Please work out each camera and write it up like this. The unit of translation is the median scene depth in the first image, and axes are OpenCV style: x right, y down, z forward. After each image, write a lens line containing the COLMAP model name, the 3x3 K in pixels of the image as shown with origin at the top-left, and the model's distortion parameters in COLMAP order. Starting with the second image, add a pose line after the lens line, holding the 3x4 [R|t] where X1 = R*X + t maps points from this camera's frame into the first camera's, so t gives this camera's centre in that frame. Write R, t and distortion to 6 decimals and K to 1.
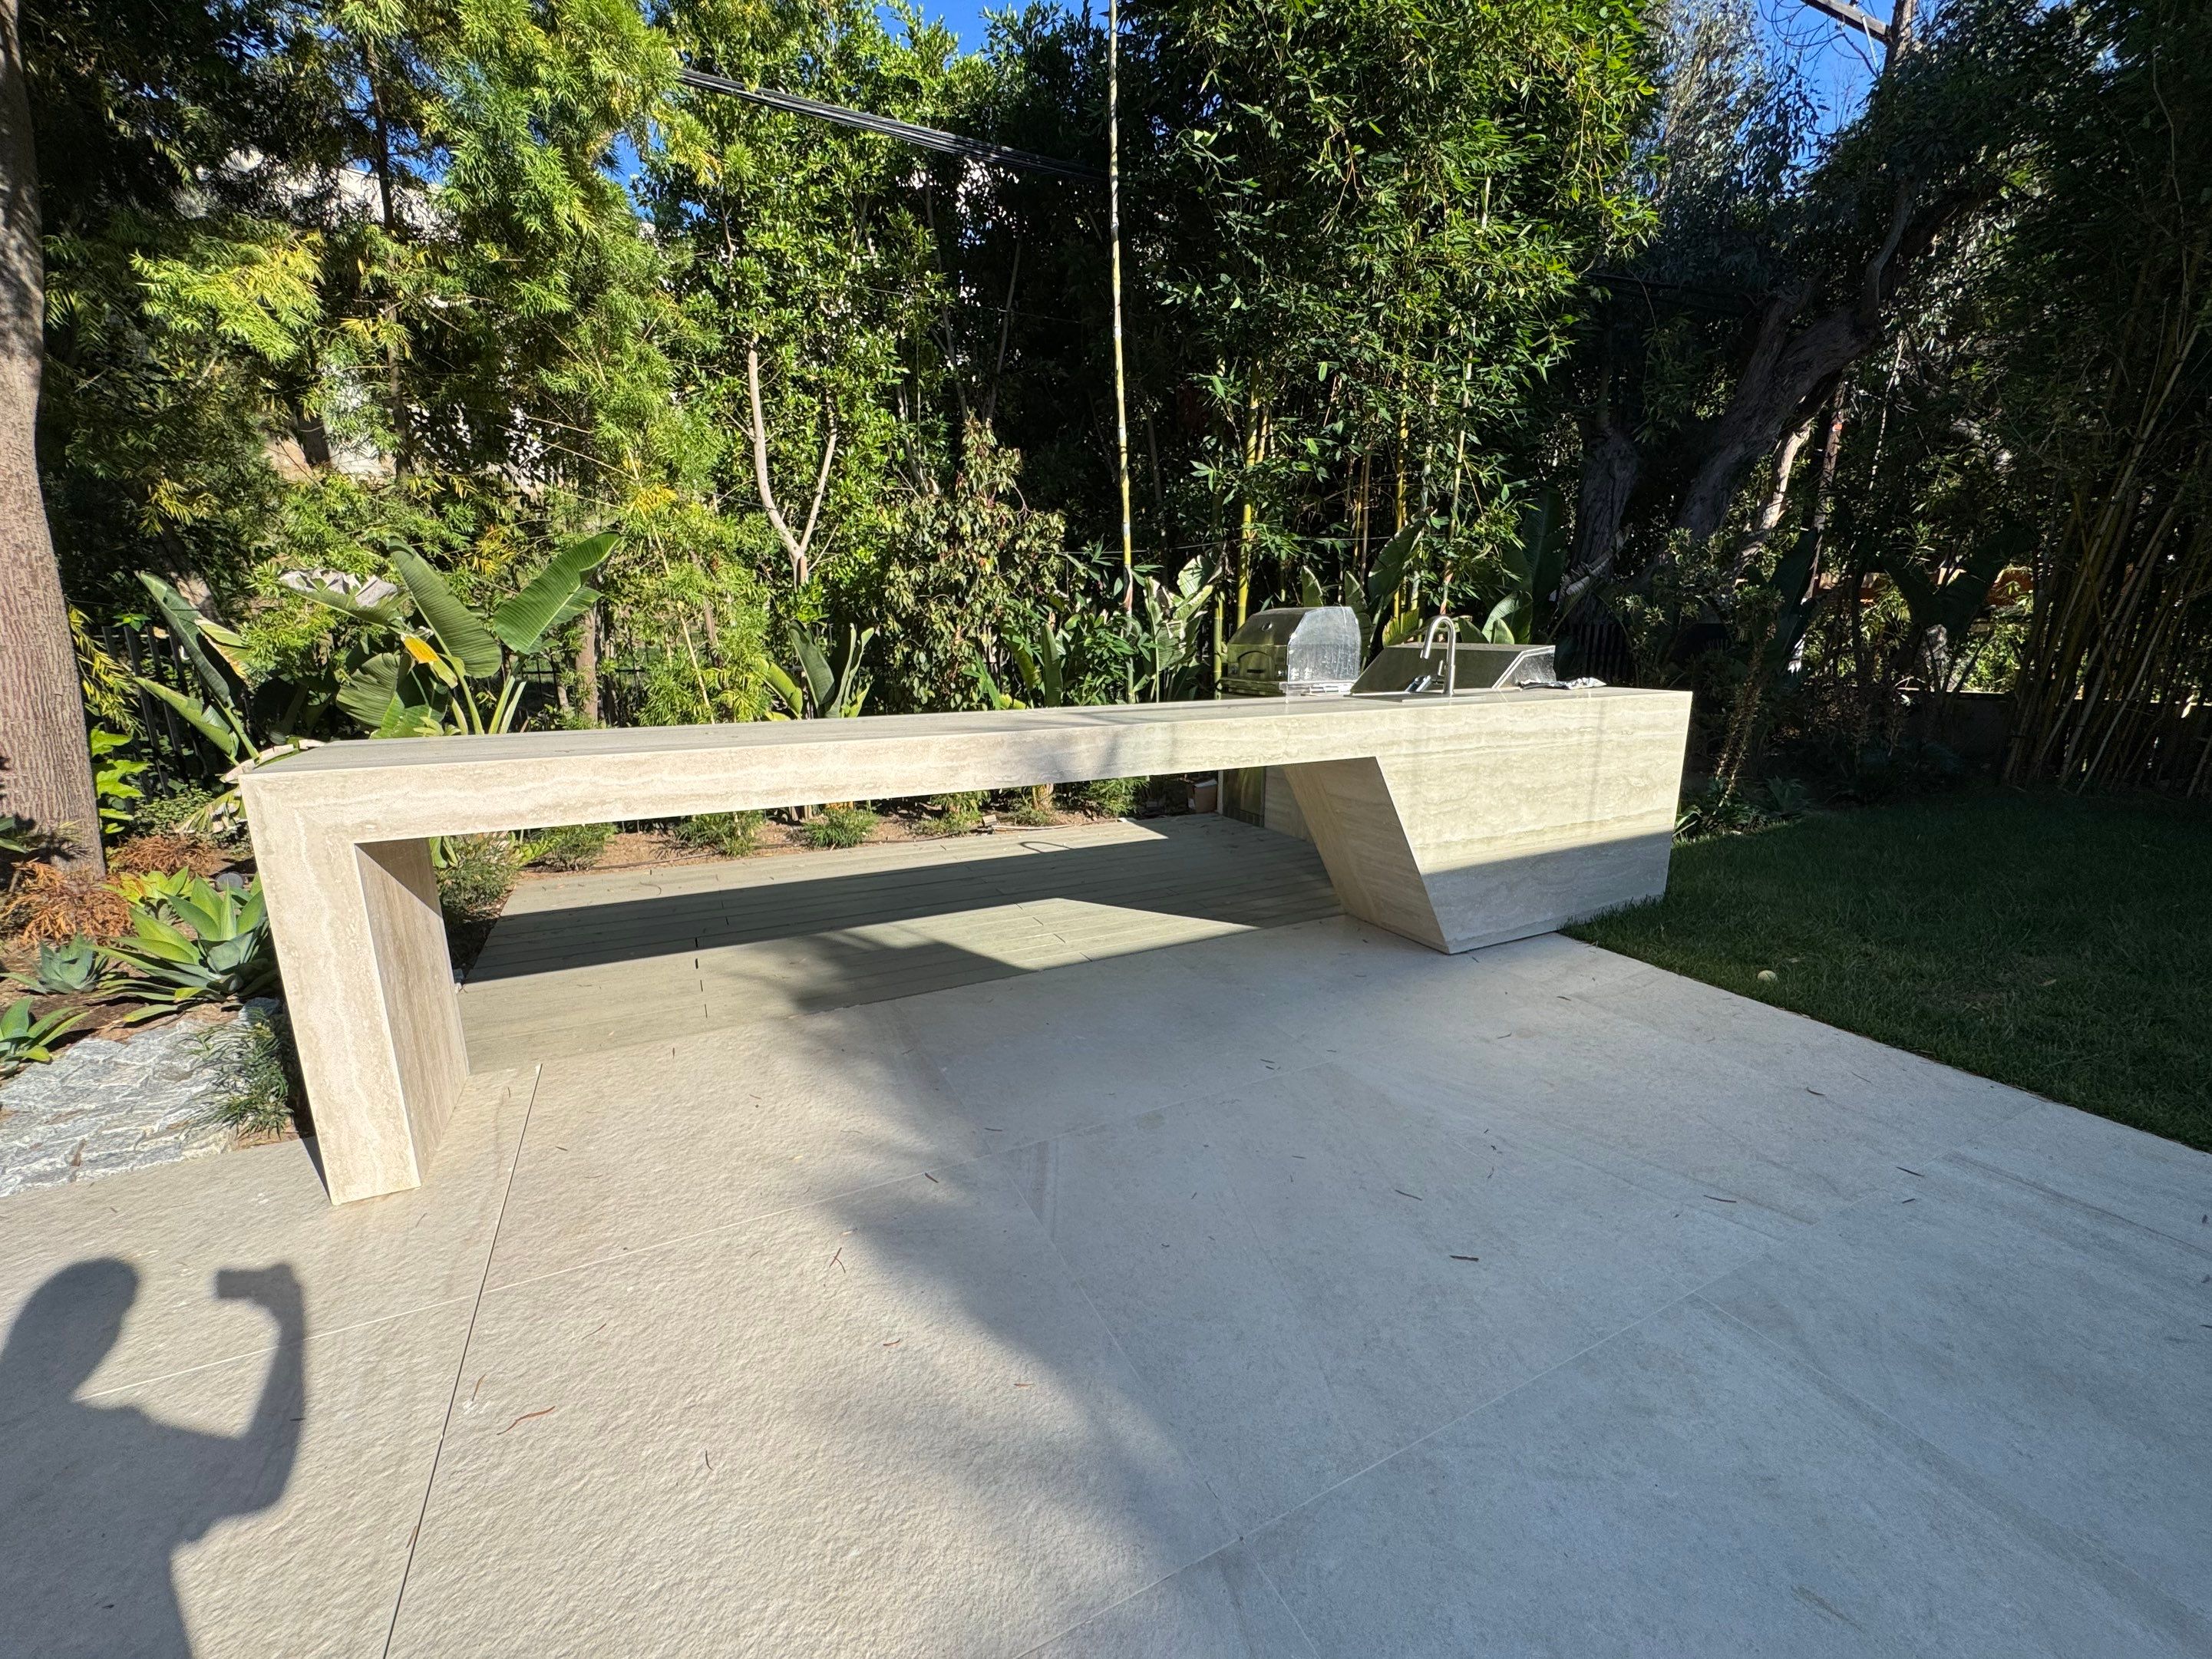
lens RADIAL K [[884.6, 0, 1112.1], [0, 884.6, 828.8], [0, 0, 1]] dist [-0.001416, 0.000075]
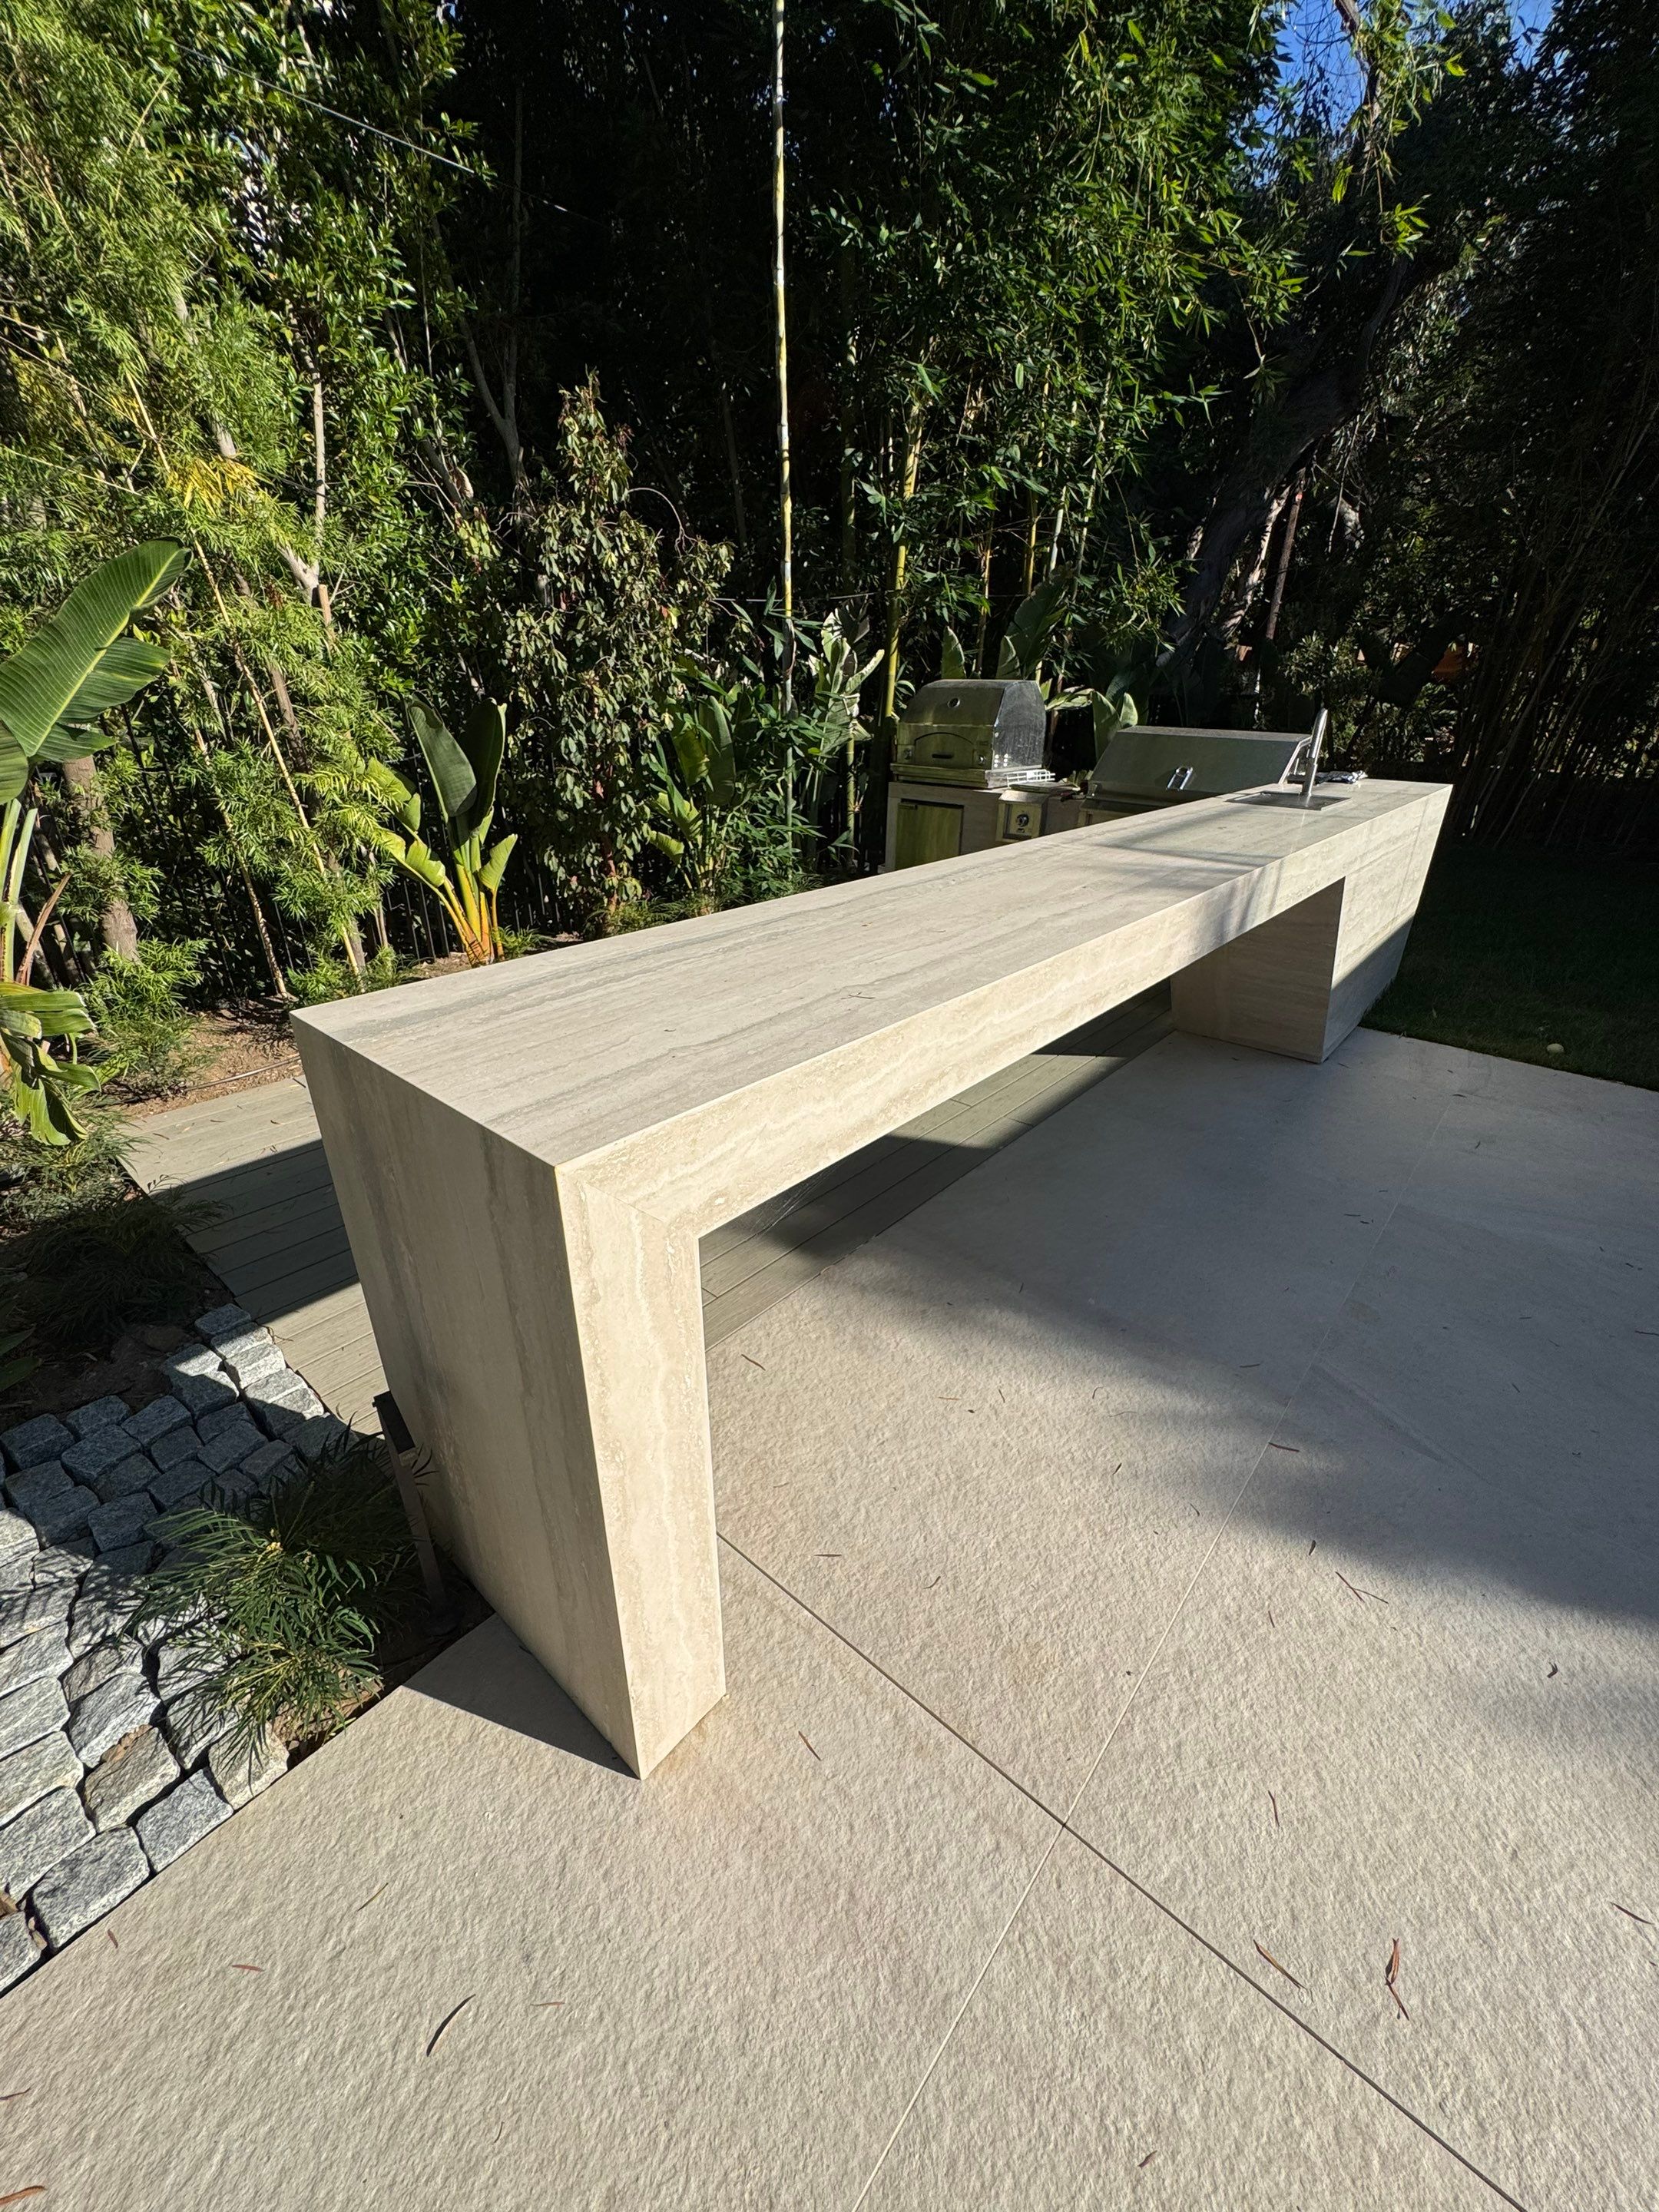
lens RADIAL K [[878.5, 0, 824.9], [0, 878.5, 1110.1], [0, 0, 1]] dist [-0.003663, -0.000276]
pose [[0.922681, -0.156699, 0.352285, -0.522835], [0.069742, 0.966447, 0.247218, -0.099434], [-0.379204, -0.203535, 0.902651, 0.278831]]
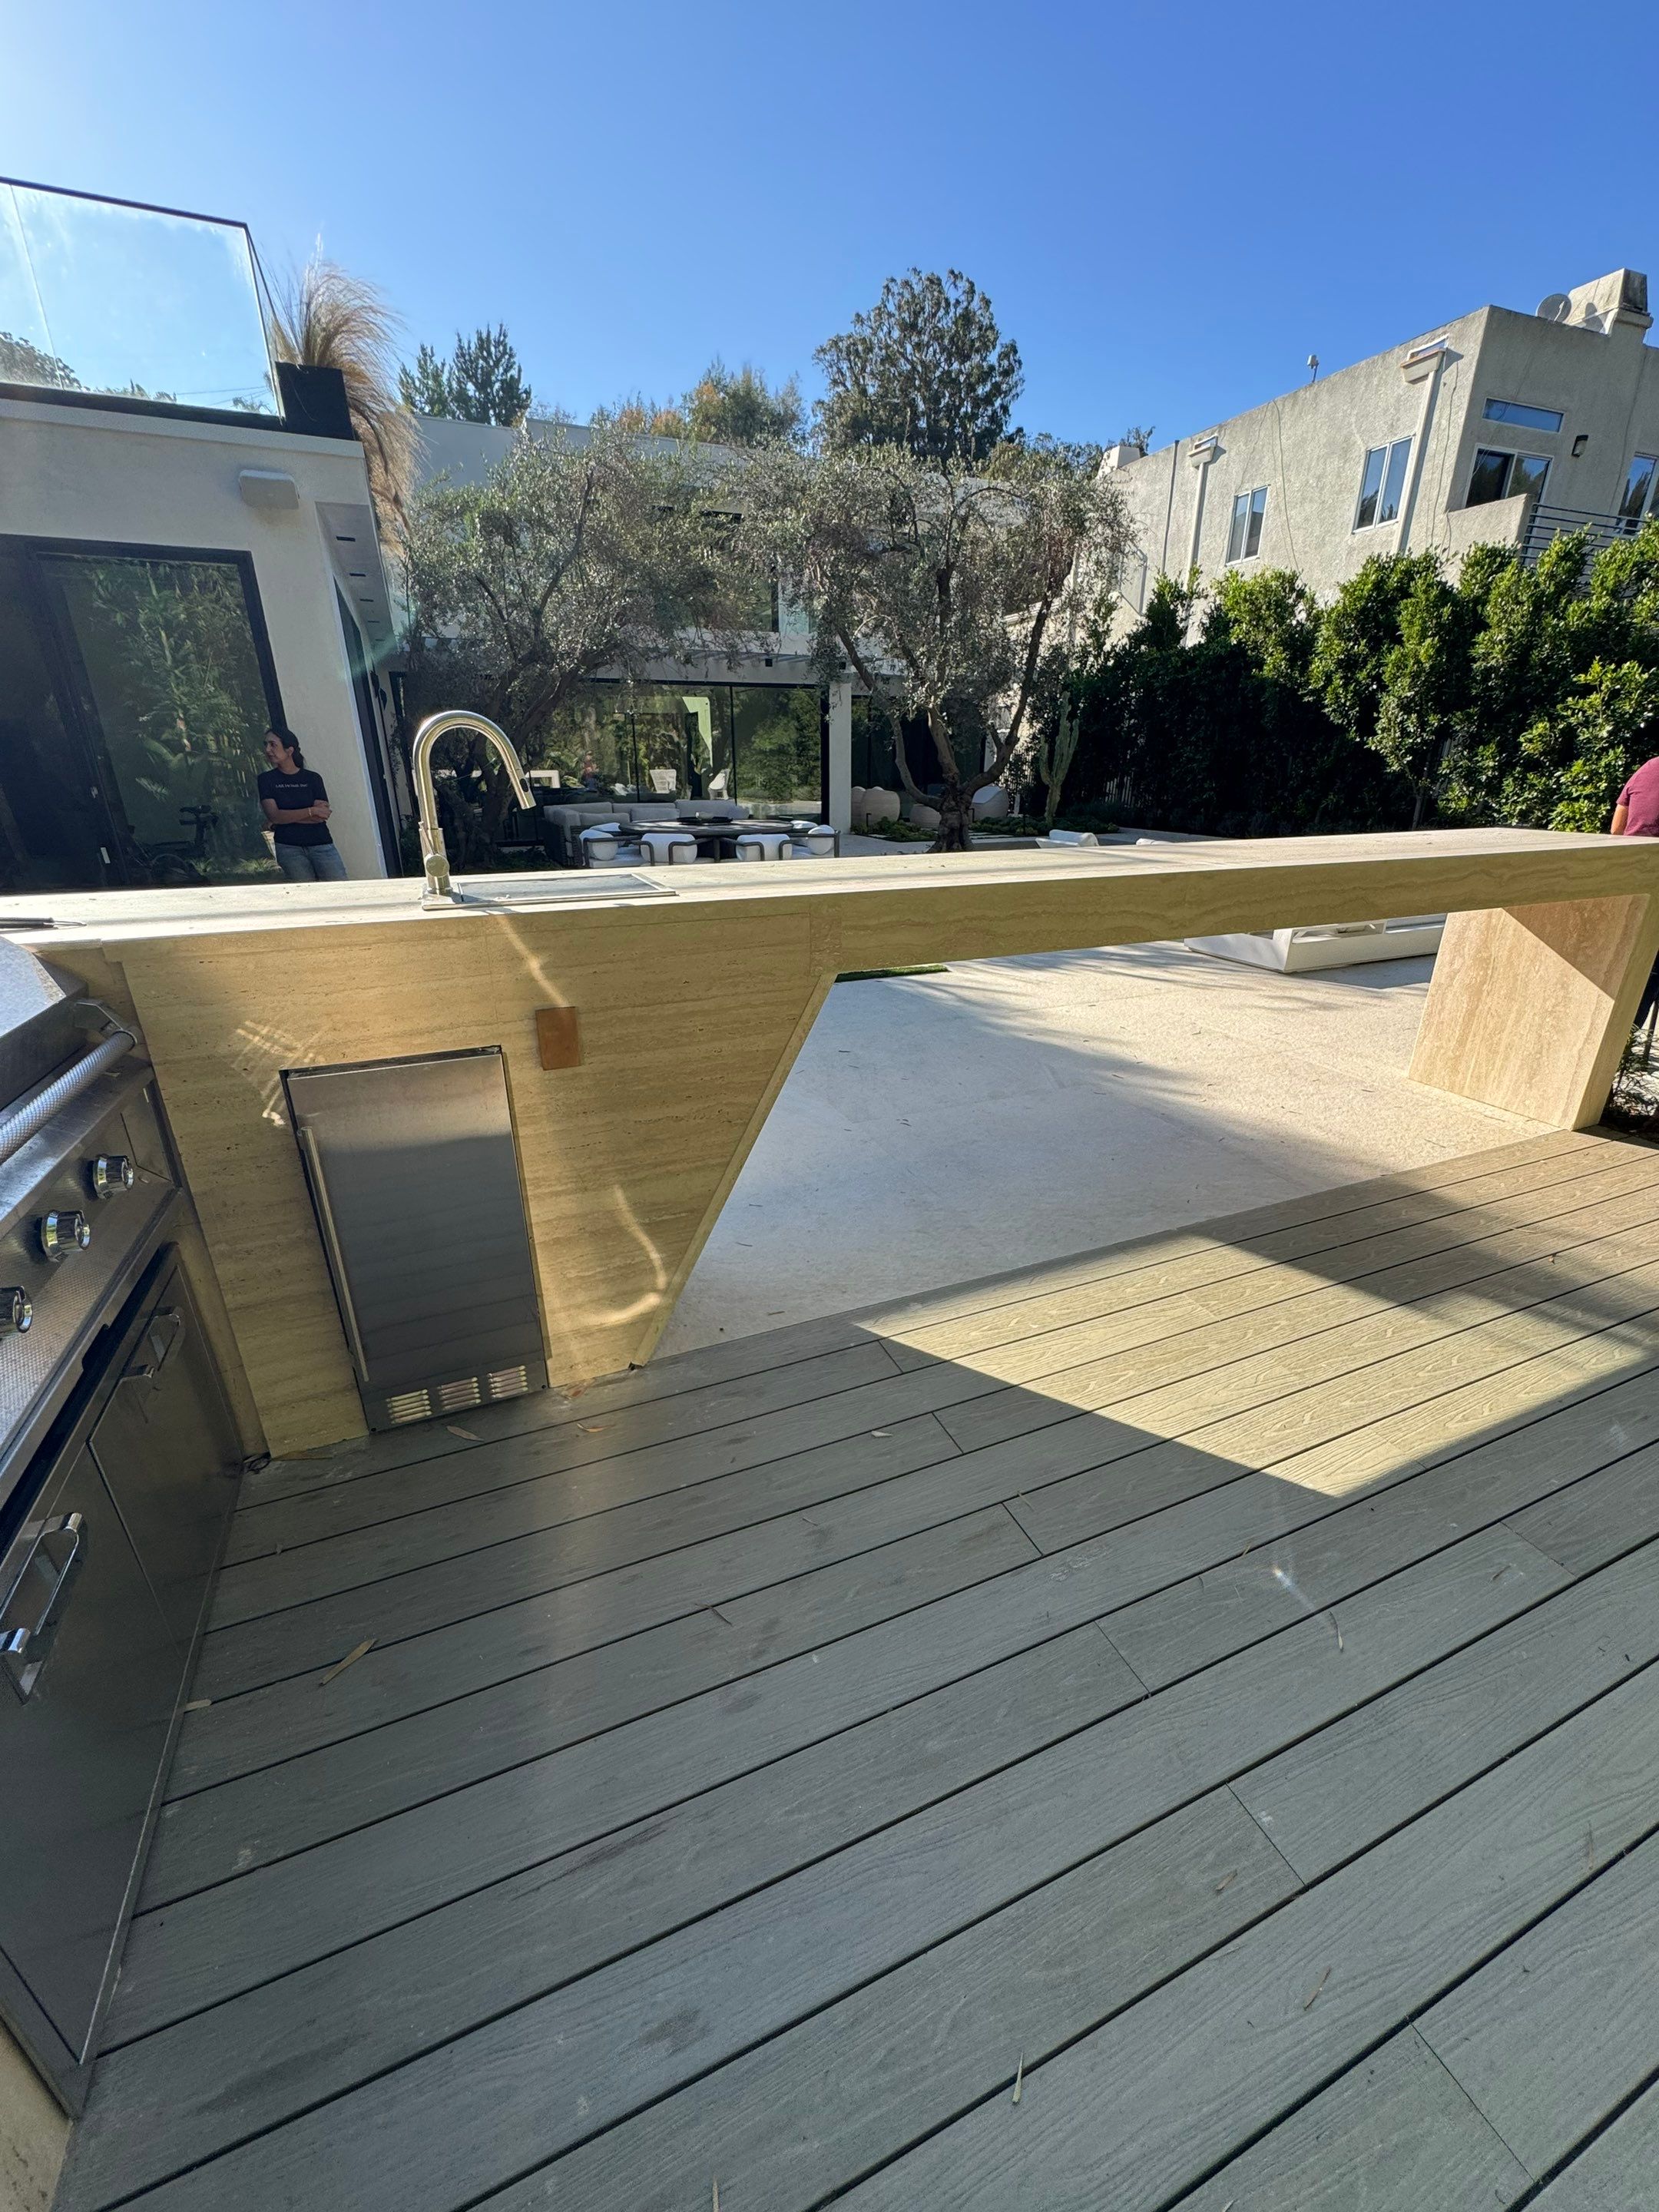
lens RADIAL K [[884.7, 0, 829.5], [0, 884.7, 1106.0], [0, 0, 1]] dist [-0.001416, 0.000075]
pose [[-0.998145, -0.014968, 0.059009, 0.158561], [0.020524, 0.829822, 0.557651, -0.330384], [-0.057314, 0.557828, -0.827976, 1.515181]]
